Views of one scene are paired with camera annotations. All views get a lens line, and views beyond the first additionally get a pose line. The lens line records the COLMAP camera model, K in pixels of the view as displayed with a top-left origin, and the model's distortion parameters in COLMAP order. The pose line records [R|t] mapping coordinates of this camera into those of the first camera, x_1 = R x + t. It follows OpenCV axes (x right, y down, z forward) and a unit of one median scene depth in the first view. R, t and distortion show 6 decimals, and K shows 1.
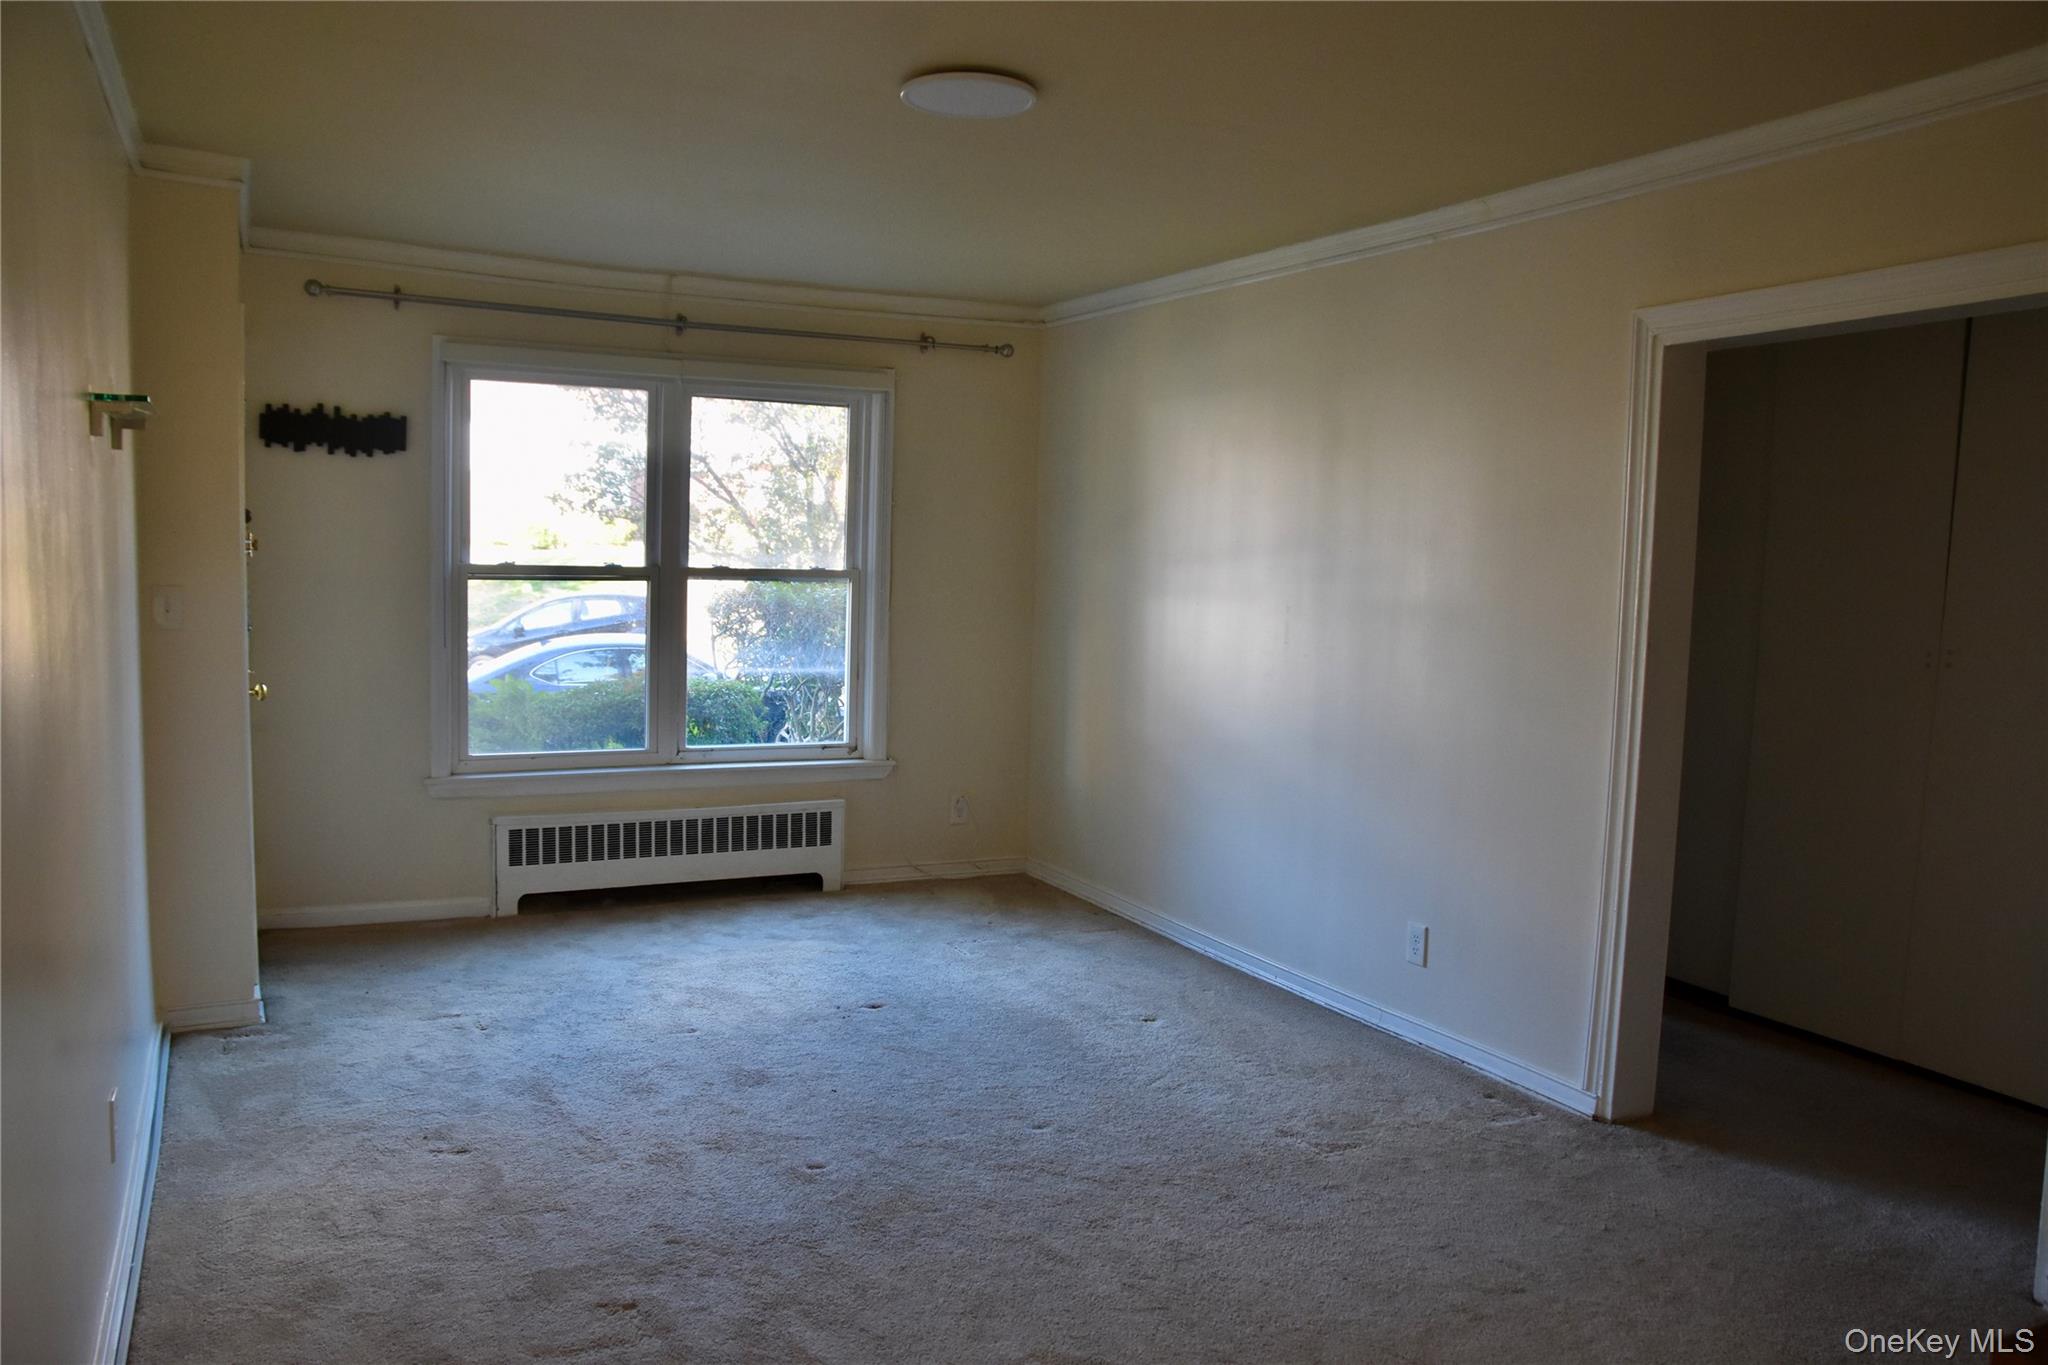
lens RADIAL K [[1510.8, 0, 1034.6], [0, 1510.8, 678.7], [0, 0, 1]] dist [-0.122319, 0.091450]
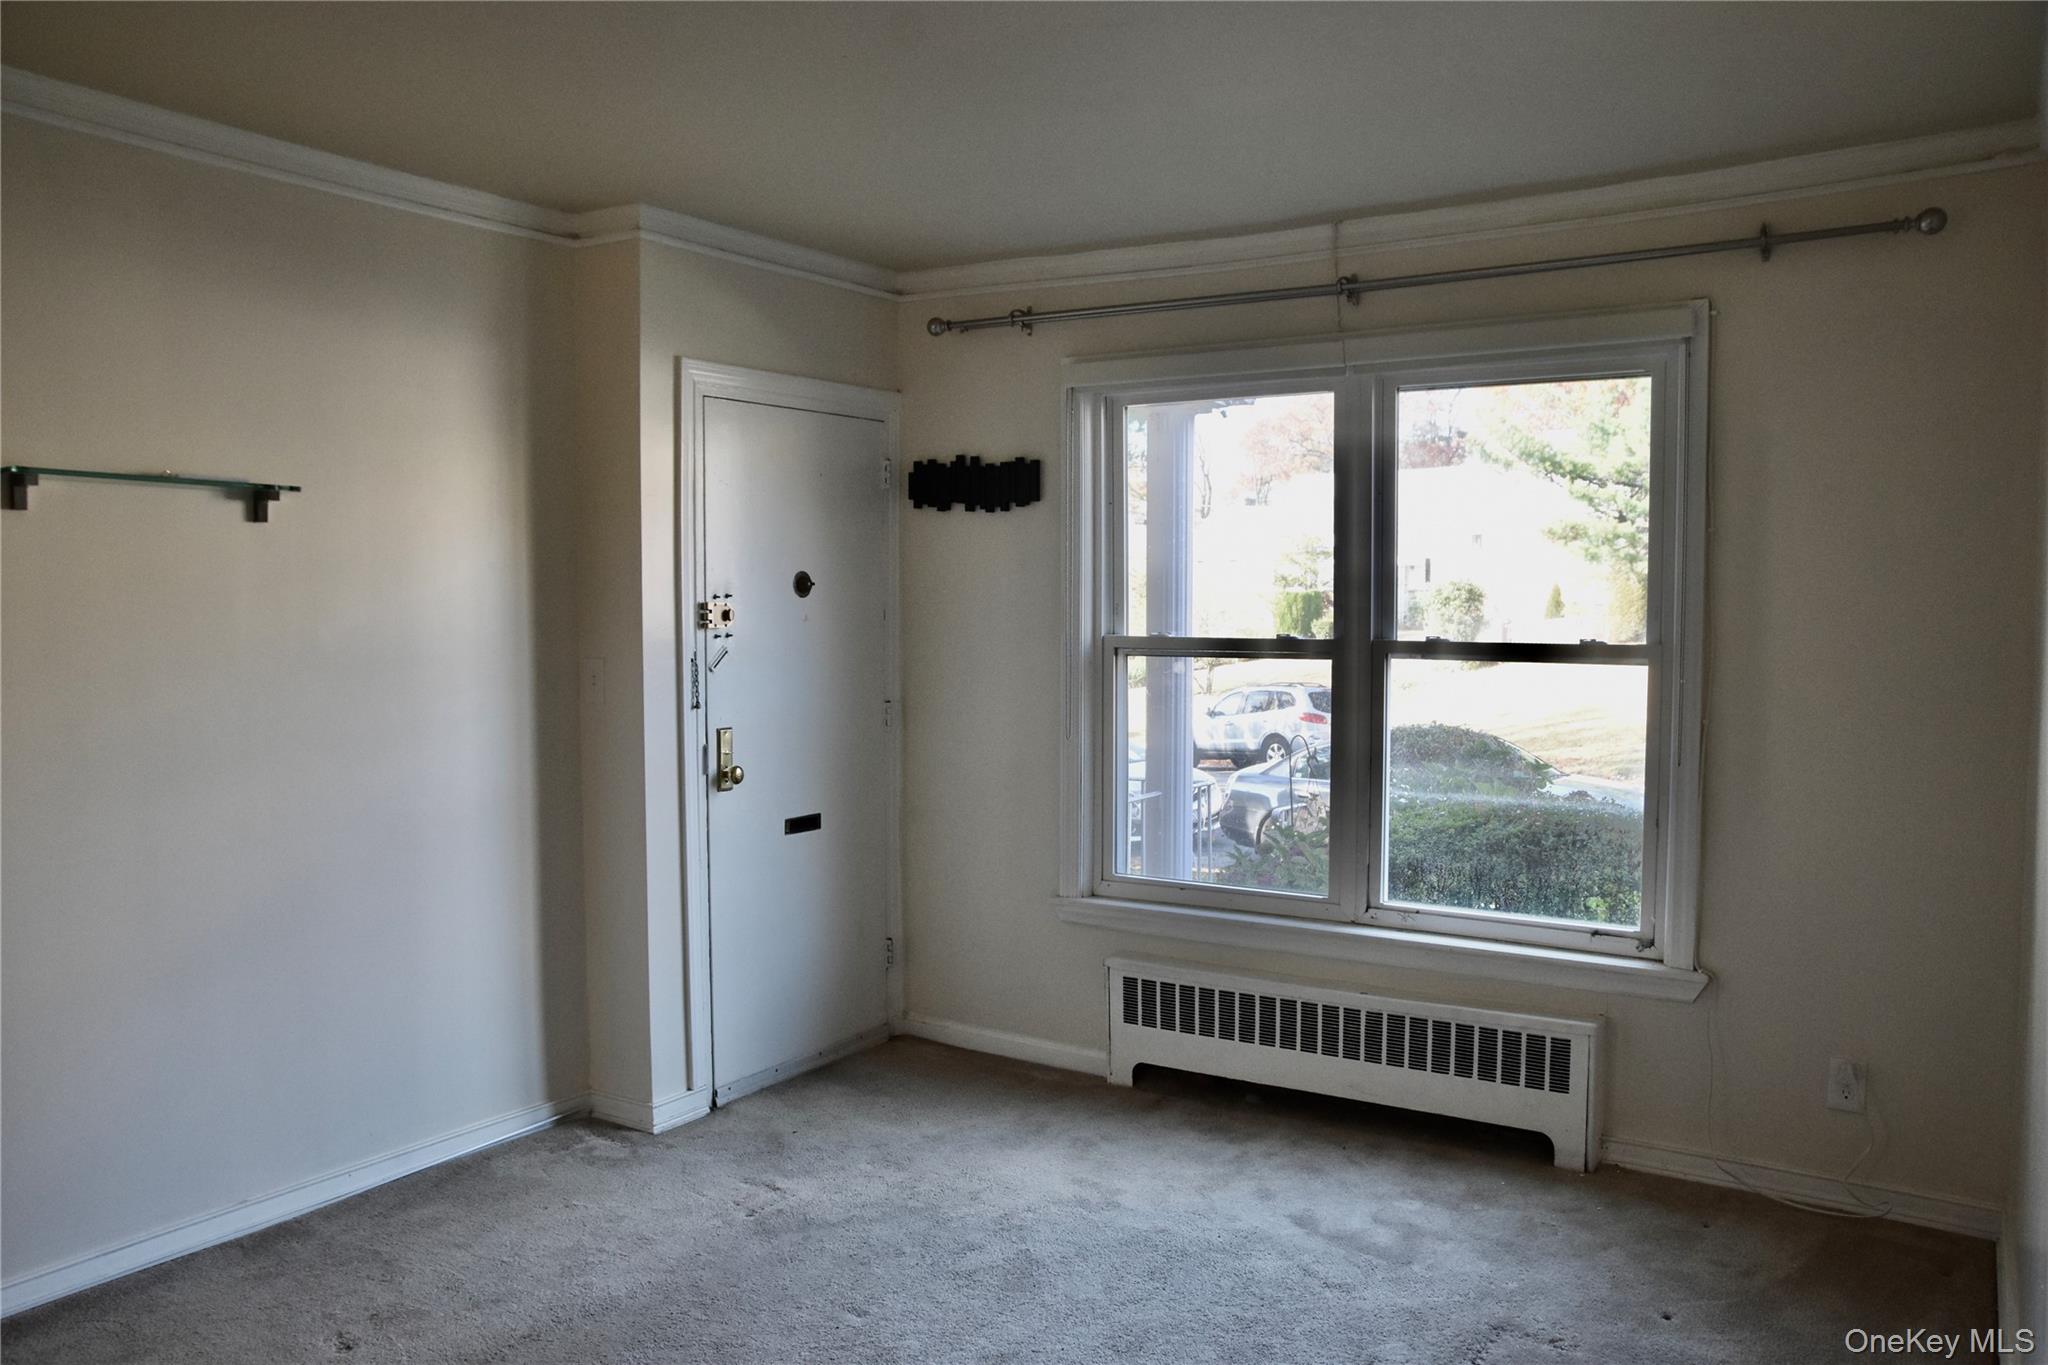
lens RADIAL K [[1510.8, 0, 1018.1], [0, 1510.8, 702.2], [0, 0, 1]] dist [-0.122319, 0.091450]
pose [[0.496473, 0.027723, -0.867609, 0.291964], [-0.063938, 0.997943, -0.004700, -0.033652], [0.865694, 0.057807, 0.497225, 0.538559]]
